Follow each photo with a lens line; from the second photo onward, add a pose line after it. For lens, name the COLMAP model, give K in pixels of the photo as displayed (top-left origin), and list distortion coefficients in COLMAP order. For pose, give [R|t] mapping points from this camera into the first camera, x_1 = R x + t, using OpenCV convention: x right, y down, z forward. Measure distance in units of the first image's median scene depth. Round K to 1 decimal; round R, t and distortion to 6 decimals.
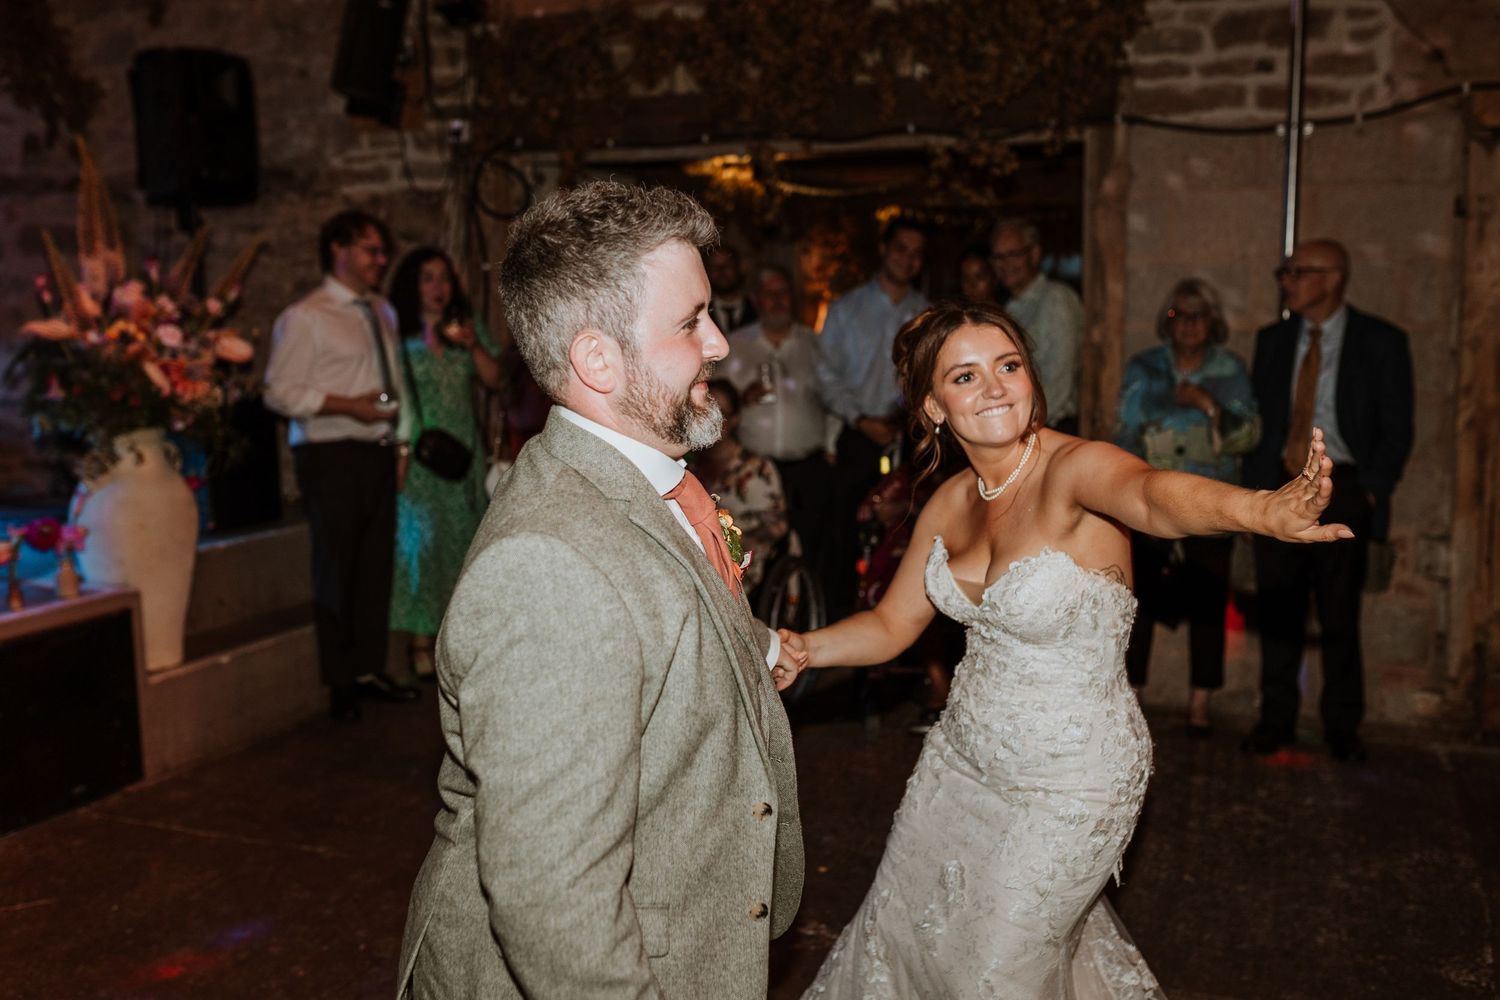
lens RADIAL K [[1492.4, 0, 750.4], [0, 1492.4, 507.0], [0, 0, 1]] dist [-0.019586, 0.000000]
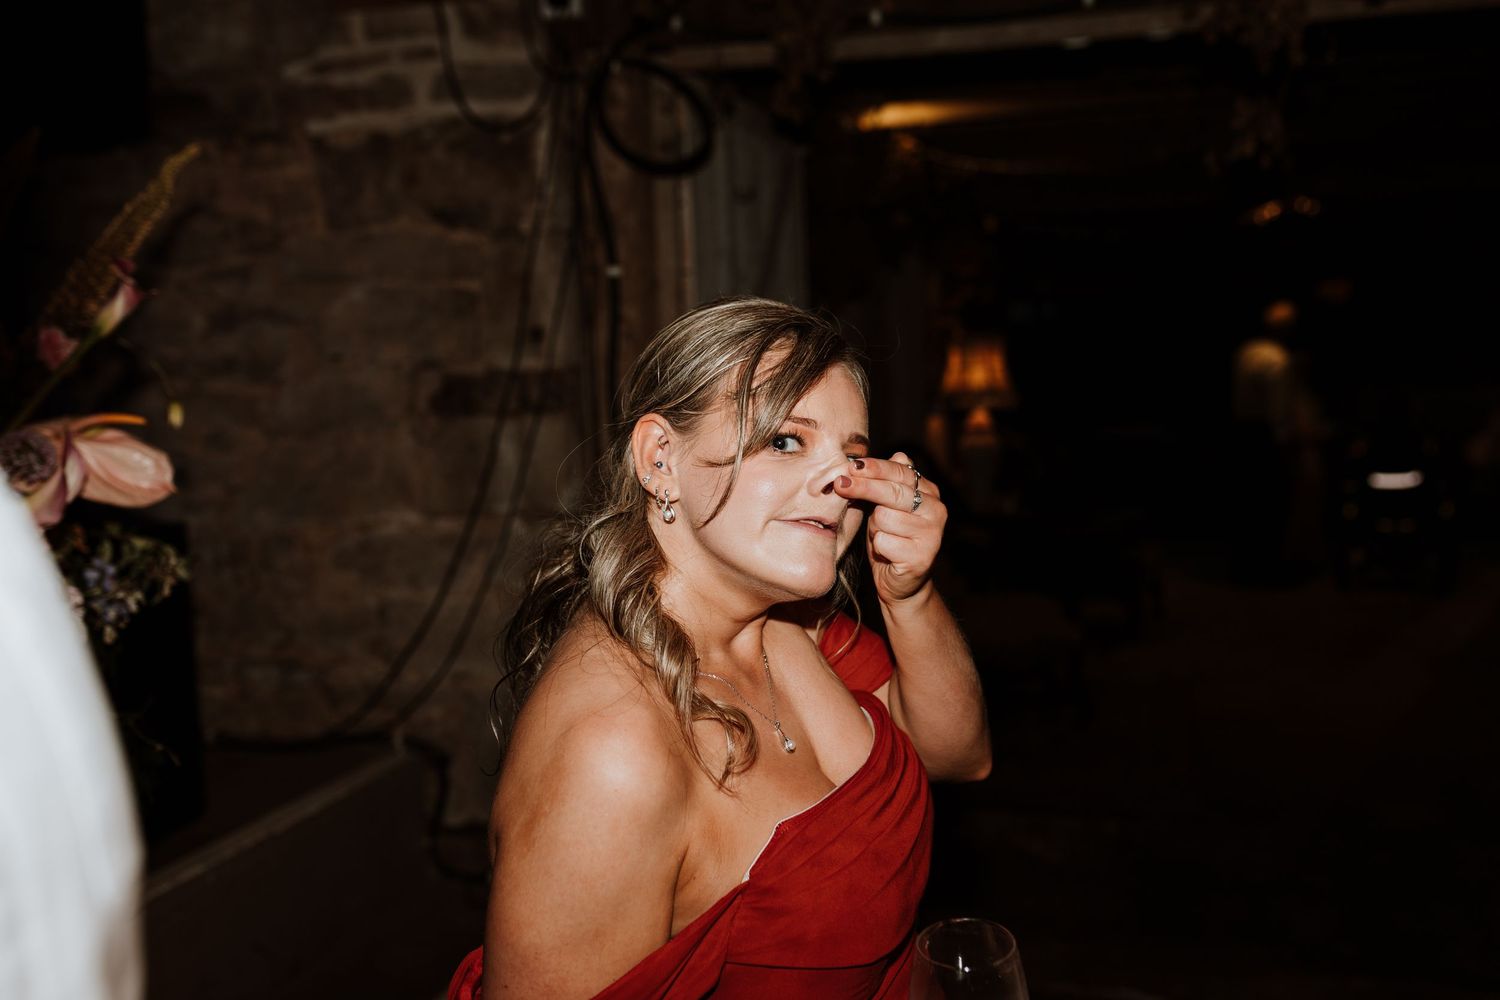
lens RADIAL K [[1492.4, 0, 750.0], [0, 1492.4, 494.1], [0, 0, 1]] dist [-0.019586, 0.000000]
pose [[0.994414, -0.030276, 0.101110, -0.217069], [0.034607, 0.998545, -0.041366, -0.075776], [-0.099711, 0.044634, 0.994015, 0.589599]]
